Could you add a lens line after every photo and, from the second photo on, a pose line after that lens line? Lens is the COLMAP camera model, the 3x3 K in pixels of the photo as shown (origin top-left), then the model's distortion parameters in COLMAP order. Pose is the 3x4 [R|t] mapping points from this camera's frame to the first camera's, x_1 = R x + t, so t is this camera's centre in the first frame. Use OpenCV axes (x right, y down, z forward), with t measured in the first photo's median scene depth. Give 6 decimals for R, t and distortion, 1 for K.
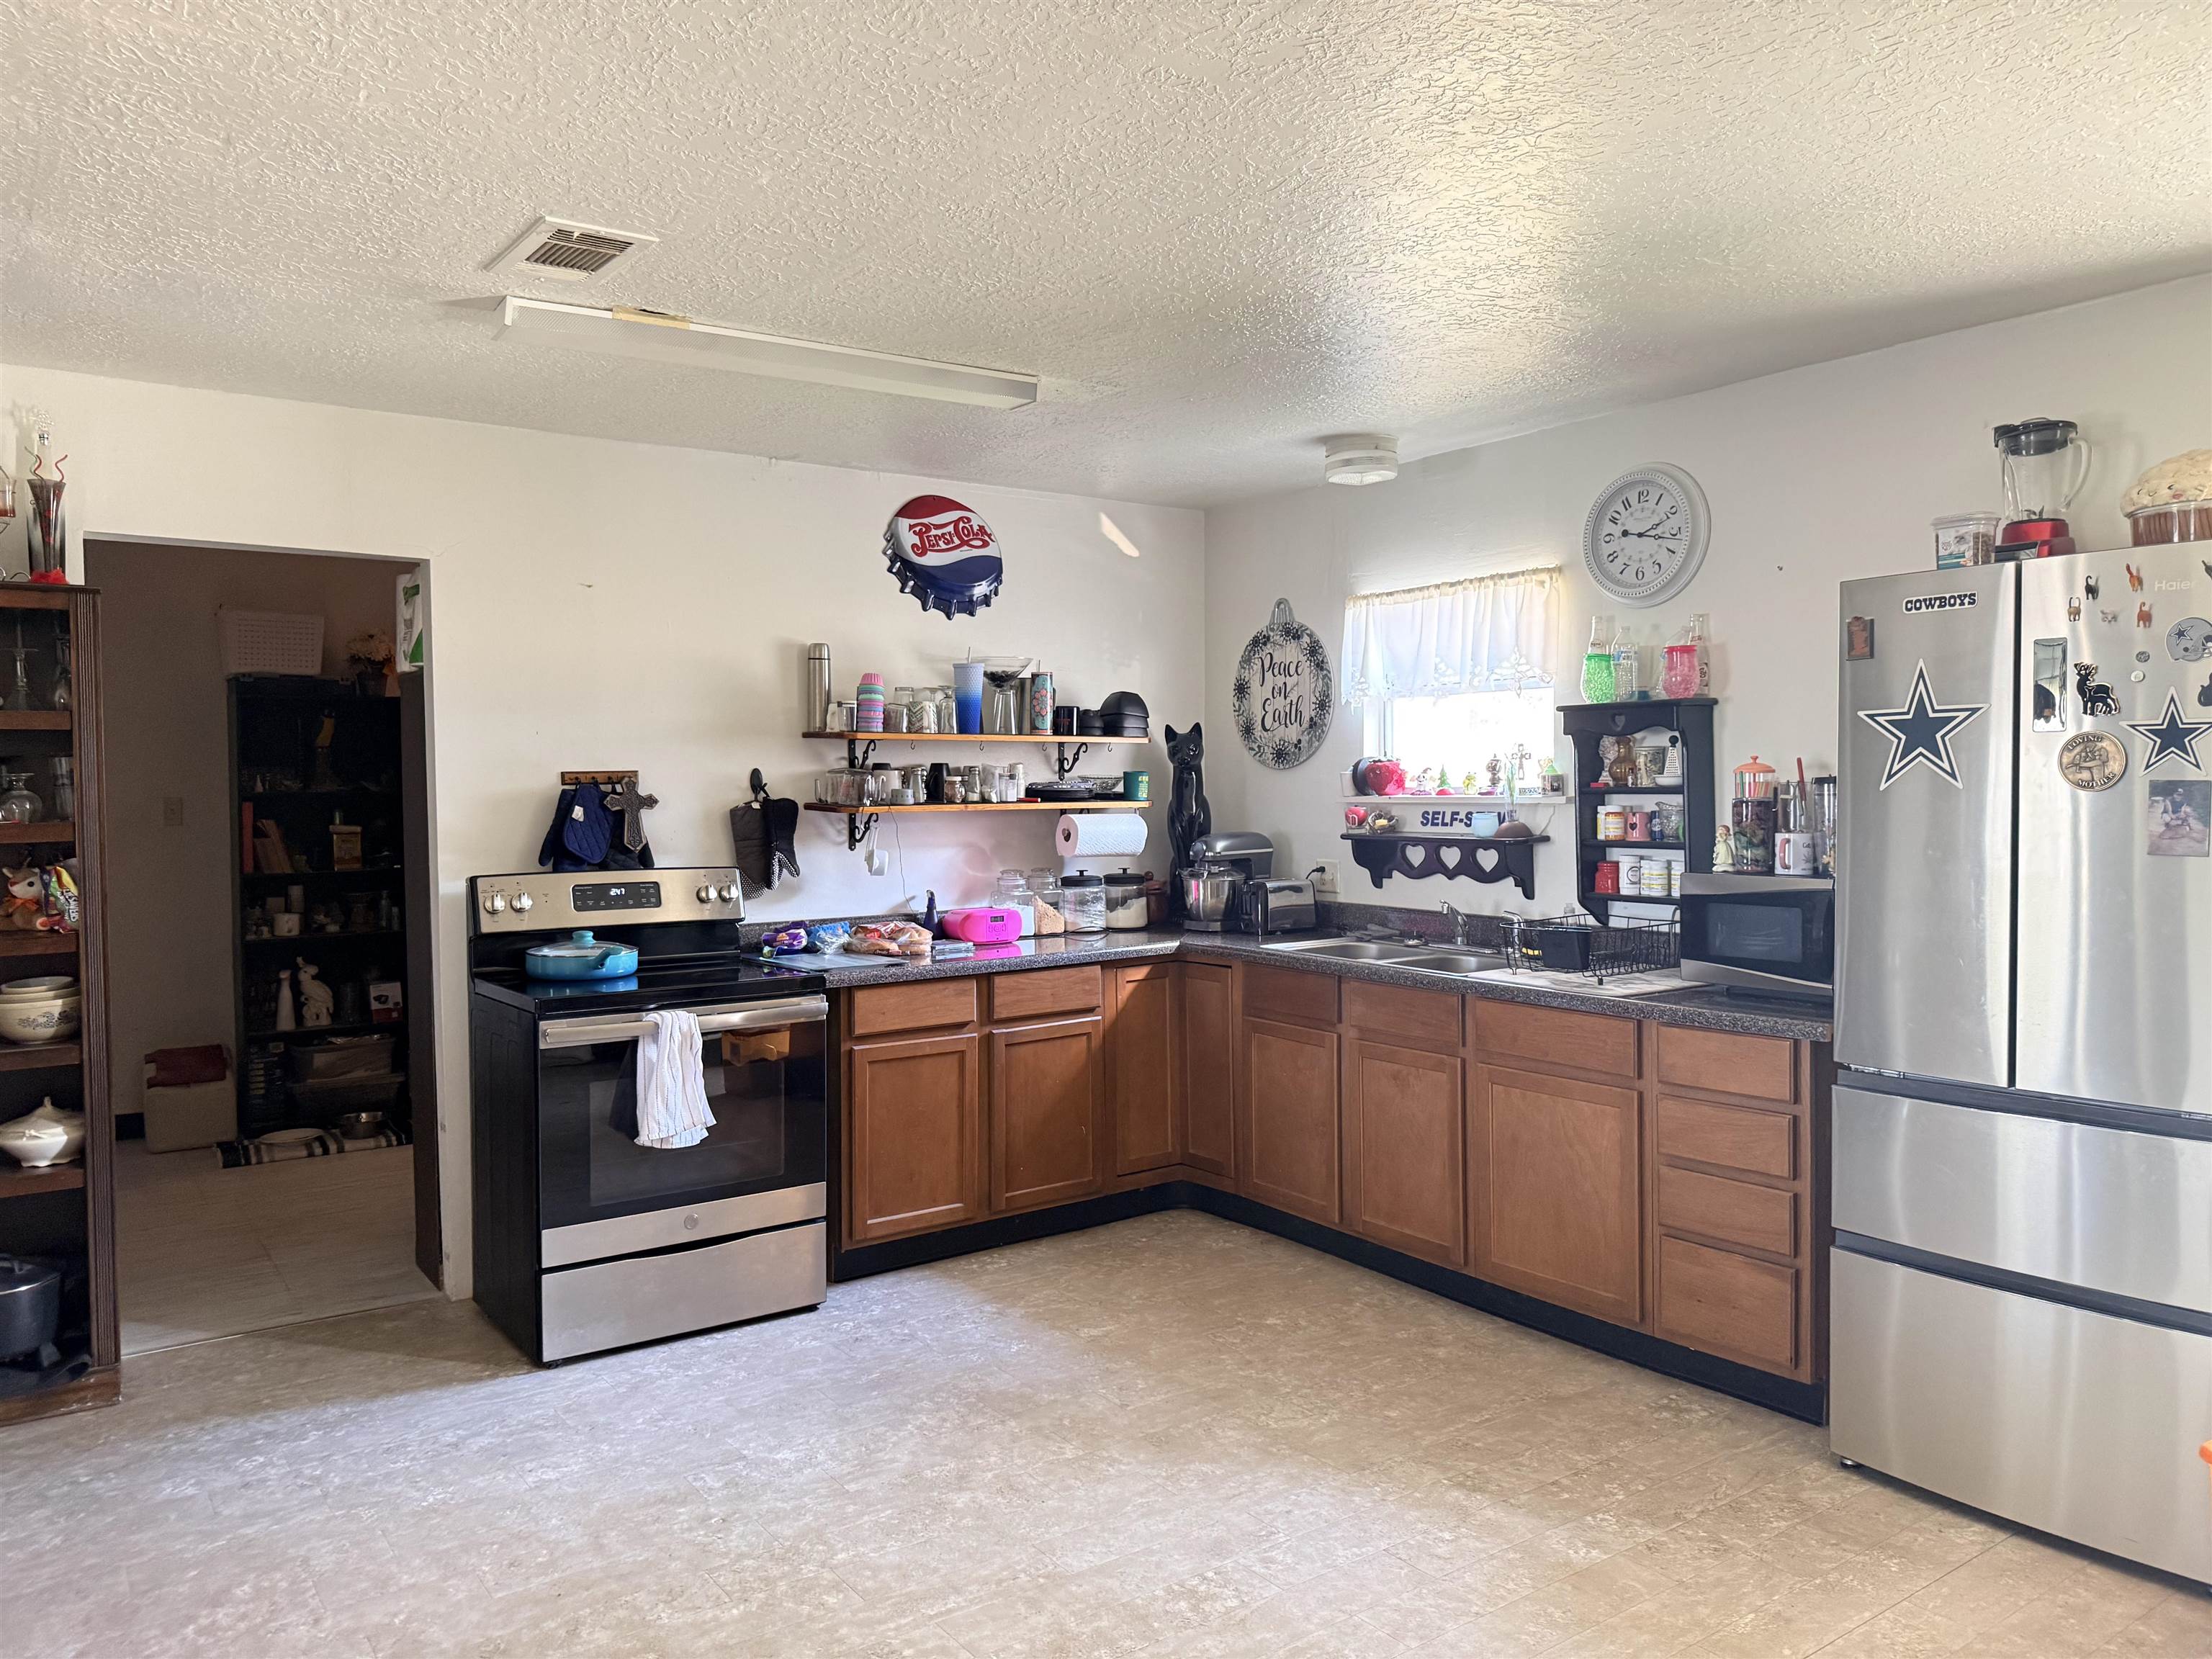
lens RADIAL K [[1637.3, 0, 1098.3], [0, 1637.3, 833.9], [0, 0, 1]] dist [0.064069, -0.005031]
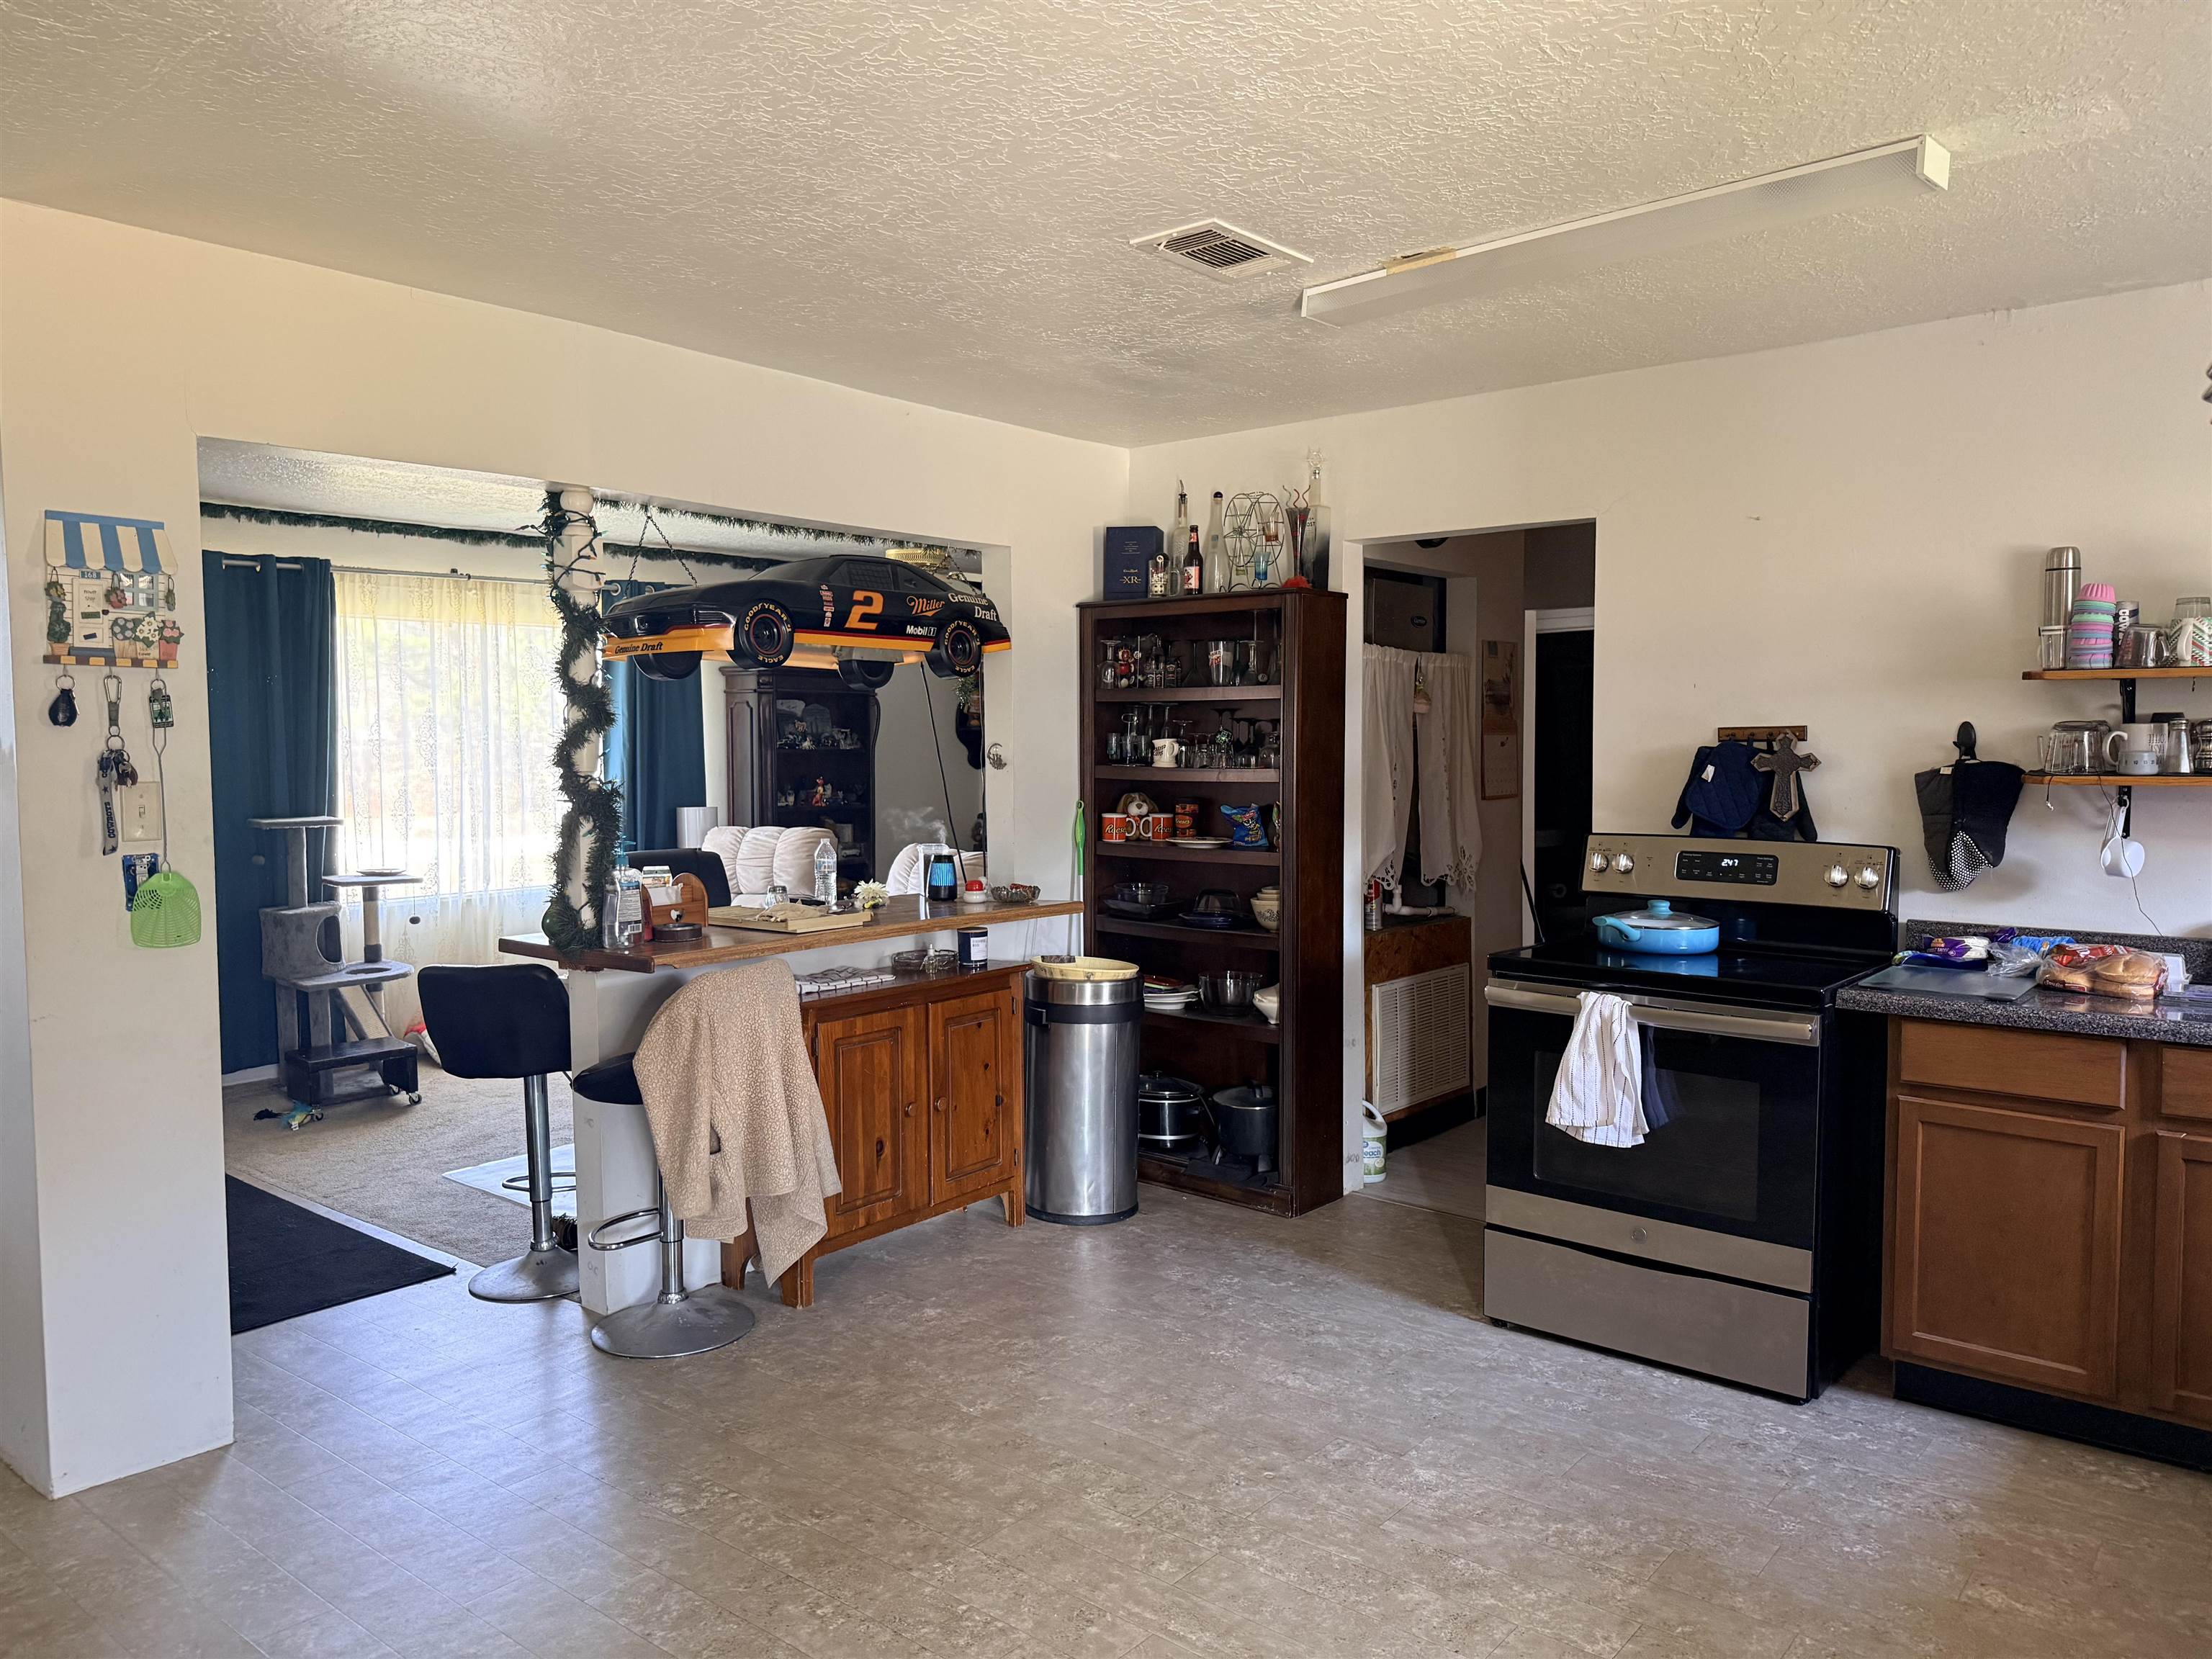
lens RADIAL K [[1637.3, 0, 1098.3], [0, 1637.3, 833.9], [0, 0, 1]] dist [0.064069, -0.005031]
pose [[0.248804, 0.070872, -0.965957, 0.543117], [-0.031221, 0.997388, 0.065136, -0.031313], [0.968051, 0.013952, 0.250367, 0.500452]]
